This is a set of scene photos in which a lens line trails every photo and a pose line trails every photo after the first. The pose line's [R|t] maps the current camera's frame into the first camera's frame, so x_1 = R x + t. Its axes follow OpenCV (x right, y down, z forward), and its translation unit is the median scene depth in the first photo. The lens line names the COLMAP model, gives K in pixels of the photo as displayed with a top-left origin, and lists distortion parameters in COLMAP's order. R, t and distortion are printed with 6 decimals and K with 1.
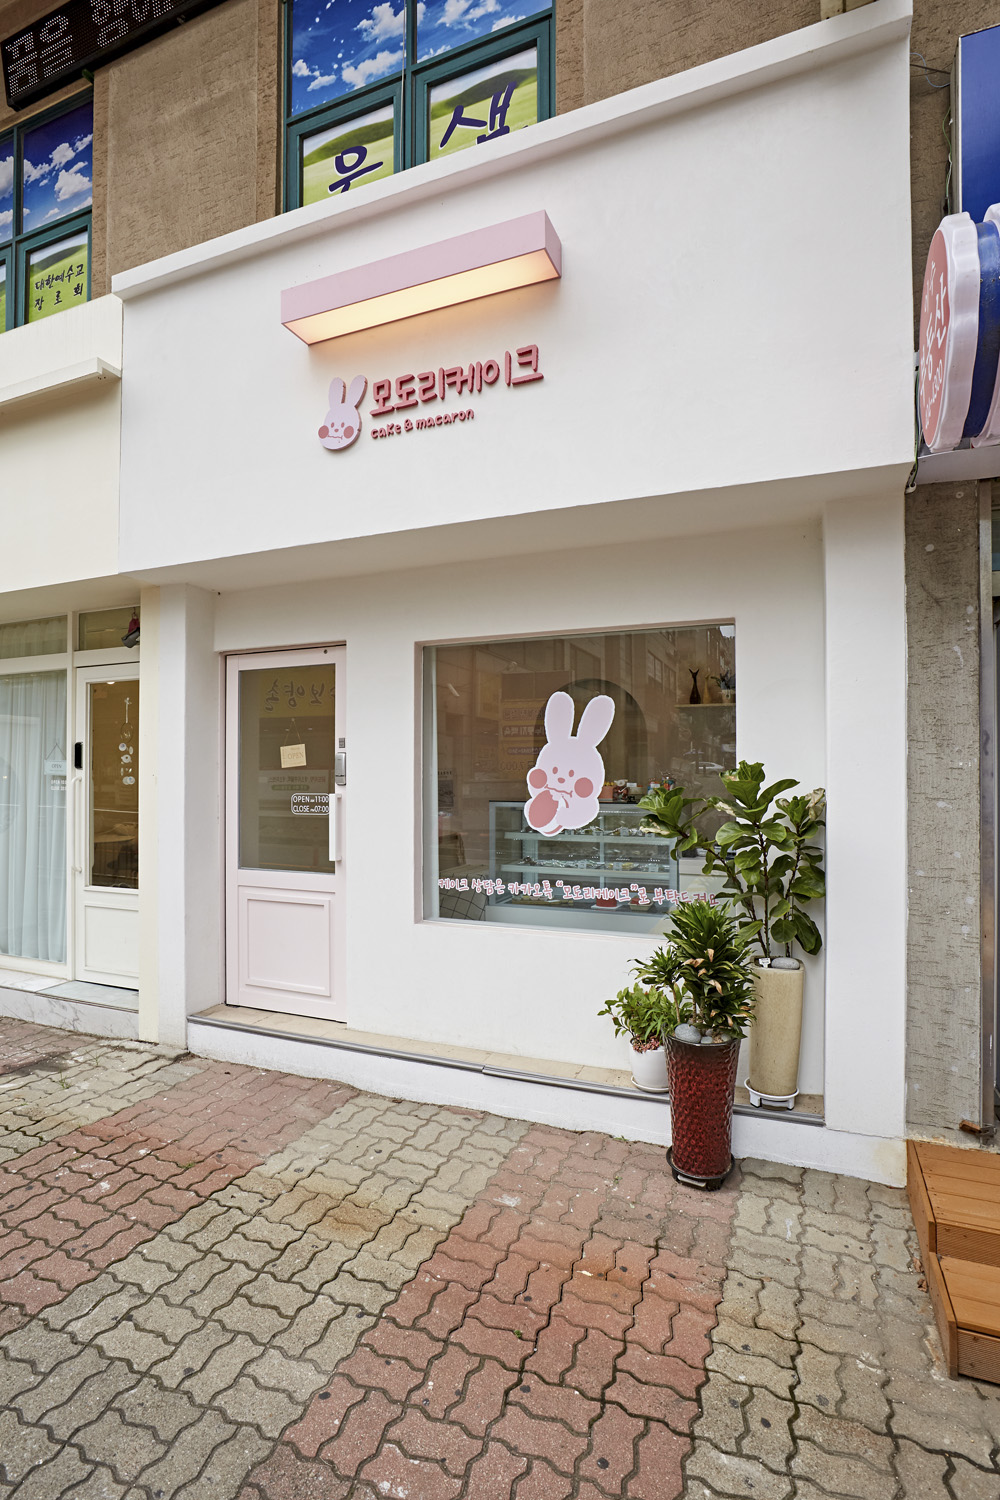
lens RADIAL K [[749.1, 0, 500.0], [0, 749.1, 750.0], [0, 0, 1]] dist [-0.058474, 0.024845]
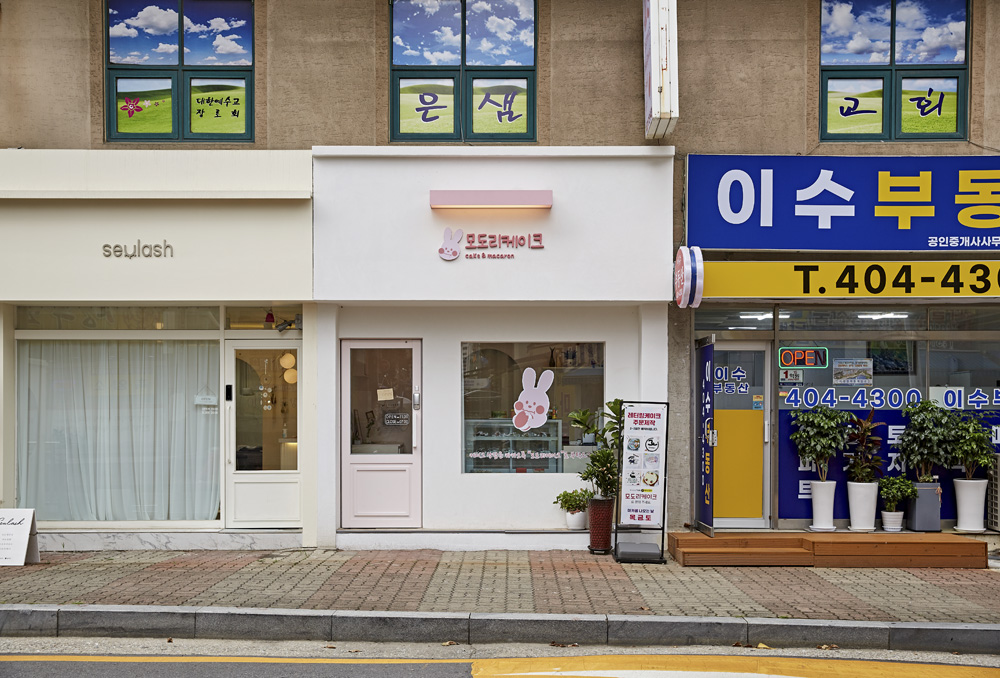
lens RADIAL K [[1113.3, 0, 500.0], [0, 1113.3, 339.0], [0, 0, 1]] dist [0.003696, 0.013684]
pose [[0.919088, 0.029145, 0.392972, -1.341780], [-0.013561, 0.999010, -0.042375, -0.020535], [-0.393818, 0.033617, 0.918574, -2.085007]]
